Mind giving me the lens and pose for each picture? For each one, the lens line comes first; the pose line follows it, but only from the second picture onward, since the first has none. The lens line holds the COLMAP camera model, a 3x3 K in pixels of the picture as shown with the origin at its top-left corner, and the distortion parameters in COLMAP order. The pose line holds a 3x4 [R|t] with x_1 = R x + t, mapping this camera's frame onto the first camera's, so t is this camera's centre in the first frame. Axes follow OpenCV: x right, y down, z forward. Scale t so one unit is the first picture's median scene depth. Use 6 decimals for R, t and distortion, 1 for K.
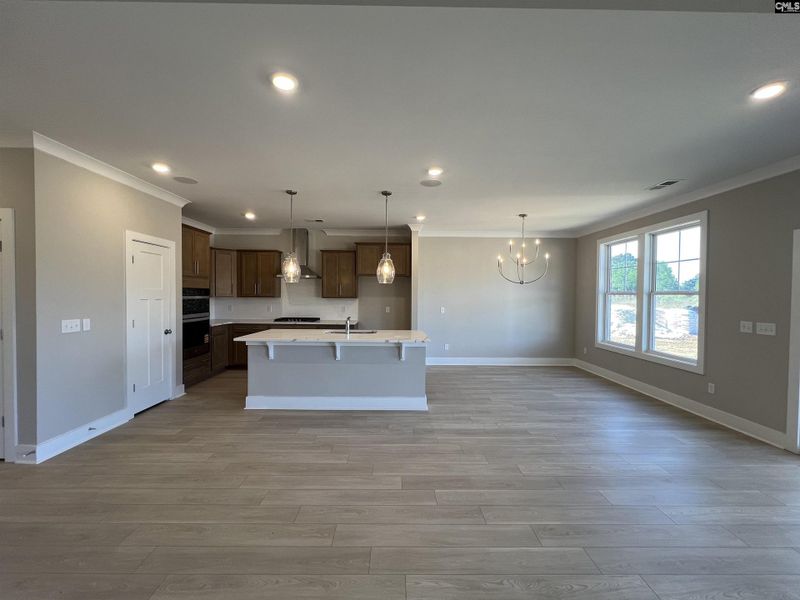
lens RADIAL K [[312.6, 0, 395.2], [0, 312.6, 302.3], [0, 0, 1]] dist [-0.006035, 0.000264]
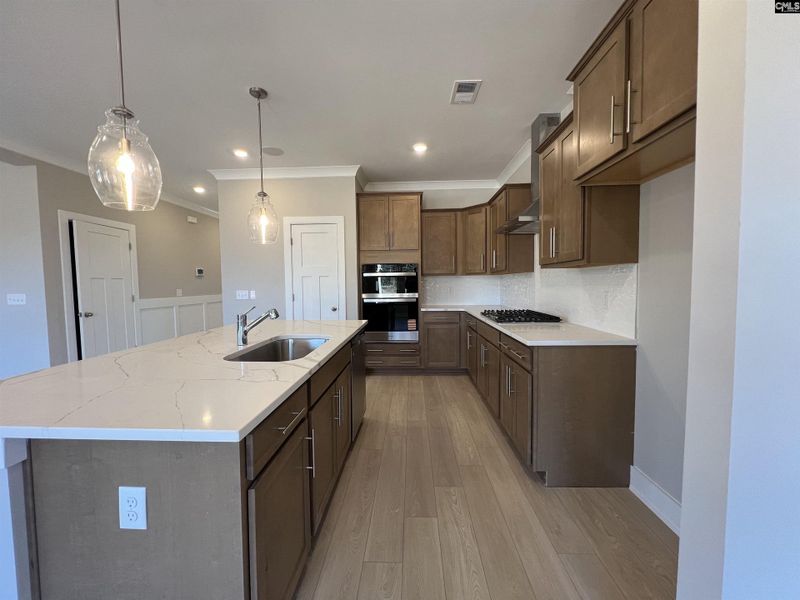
lens RADIAL K [[312.6, 0, 402.1], [0, 312.6, 300.8], [0, 0, 1]] dist [-0.006035, 0.000264]
pose [[-0.041137, 0.055874, -0.997590, 0.247196], [-0.007948, 0.998385, 0.056247, 0.009573], [0.999122, 0.010243, -0.040626, 1.155607]]
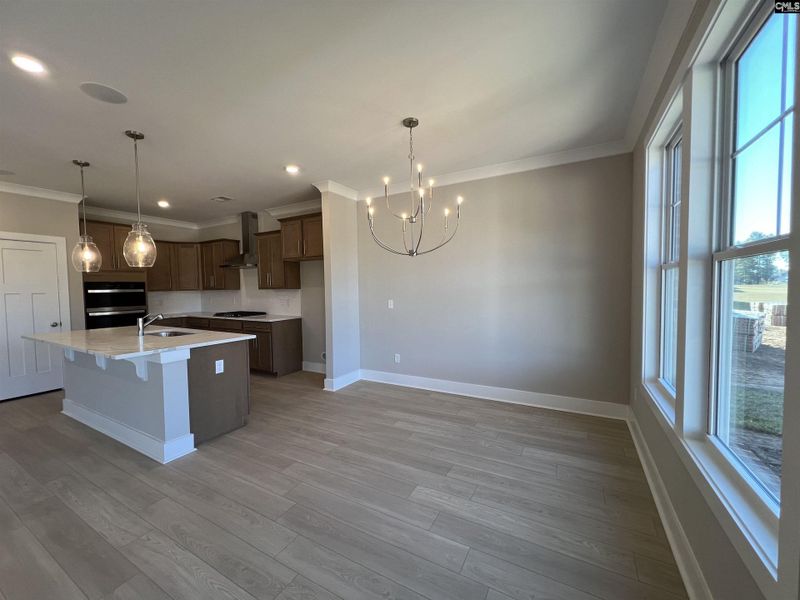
lens RADIAL K [[312.6, 0, 397.2], [0, 312.6, 302.2], [0, 0, 1]] dist [-0.006035, 0.000264]
pose [[0.879307, 0.002755, -0.476248, 0.705173], [0.010369, 0.999636, 0.024927, 0.005518], [0.476143, -0.026856, 0.878958, 0.583674]]
